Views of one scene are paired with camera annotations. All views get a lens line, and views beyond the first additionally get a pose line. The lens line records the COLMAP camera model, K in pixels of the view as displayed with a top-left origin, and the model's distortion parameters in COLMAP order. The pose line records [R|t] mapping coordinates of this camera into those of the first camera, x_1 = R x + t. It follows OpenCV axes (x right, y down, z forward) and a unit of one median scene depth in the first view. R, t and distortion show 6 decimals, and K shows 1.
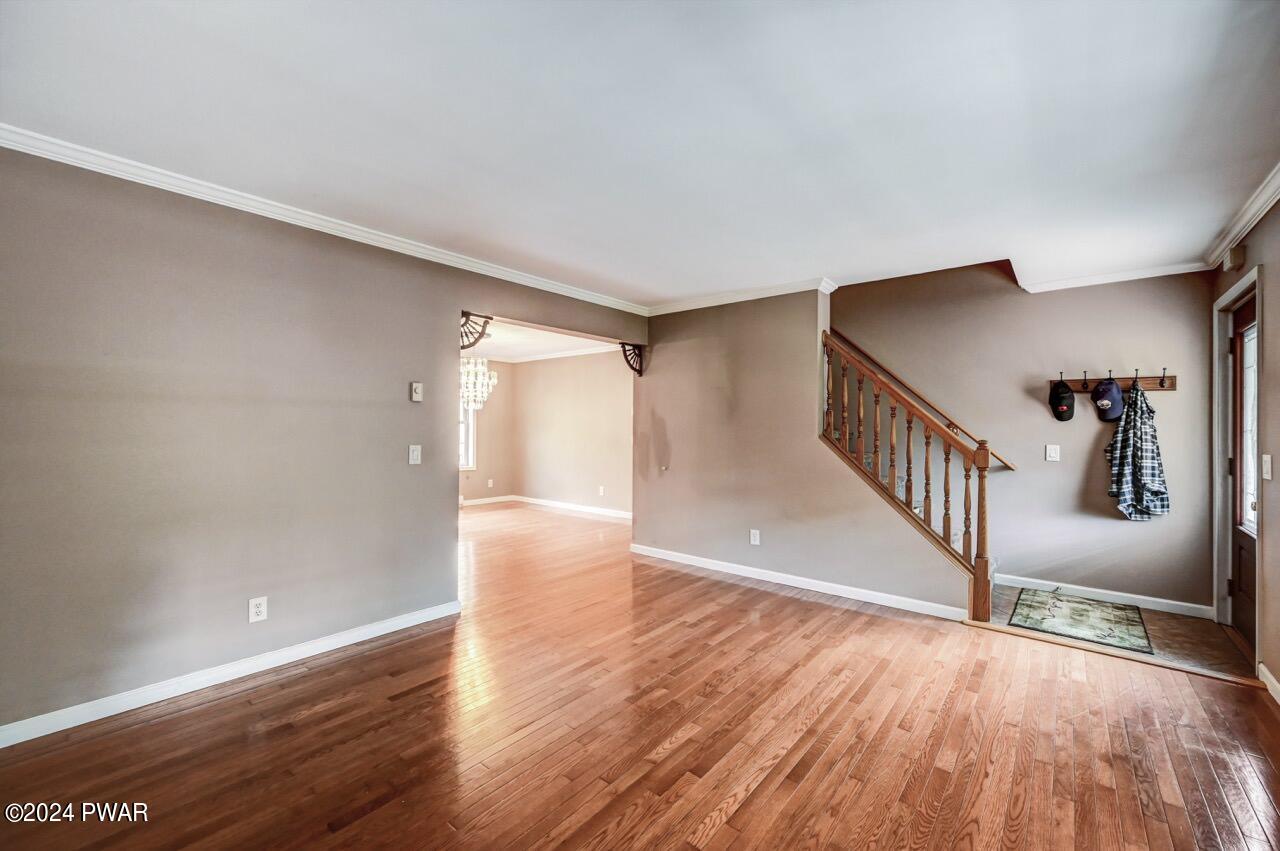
lens RADIAL K [[519.9, 0, 635.5], [0, 519.9, 424.0], [0, 0, 1]] dist [0.001201, 0.000899]
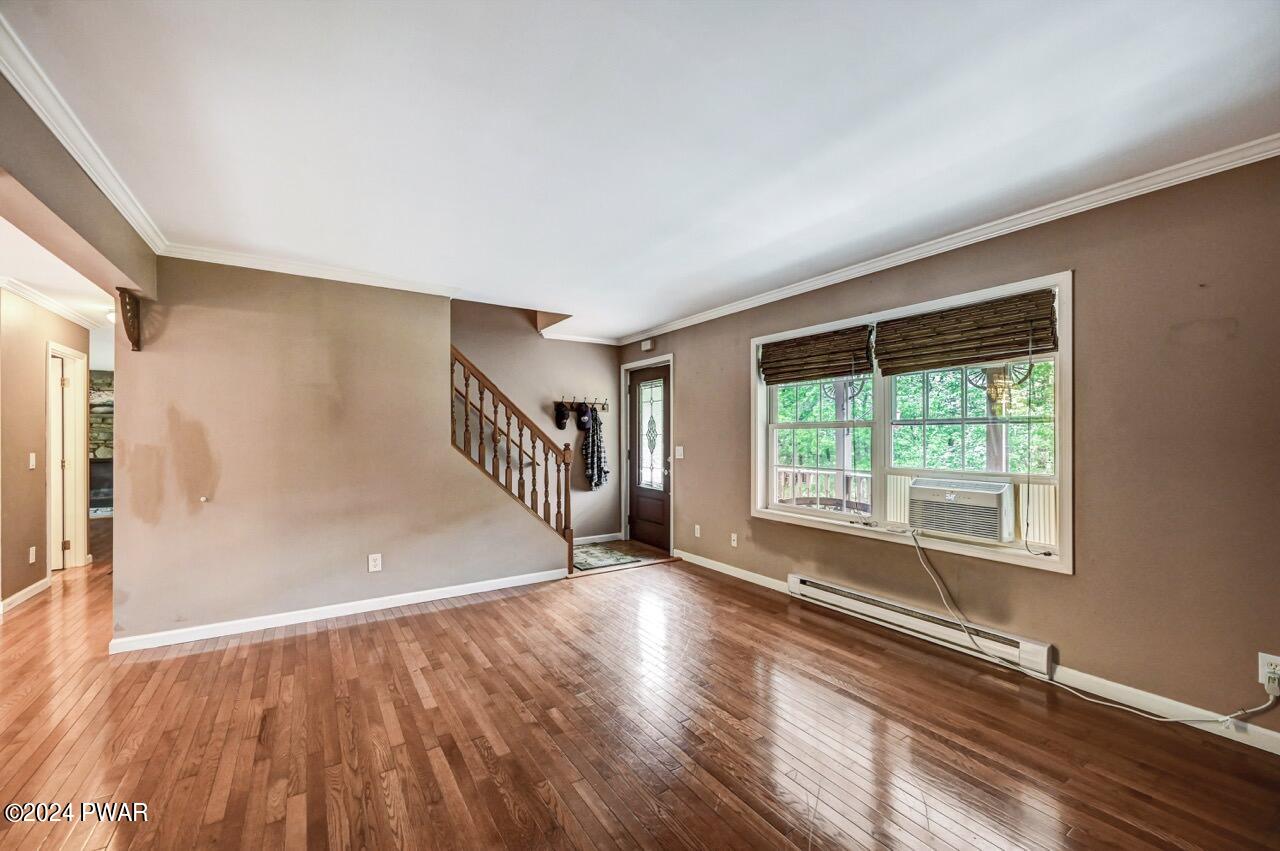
lens RADIAL K [[519.9, 0, 640.1], [0, 519.9, 431.5], [0, 0, 1]] dist [0.001201, 0.000899]
pose [[0.278290, 0.002918, 0.960493, -0.572289], [0.001530, 0.999993, -0.003481, 0.005207], [-0.960496, 0.002438, 0.278283, 0.408448]]
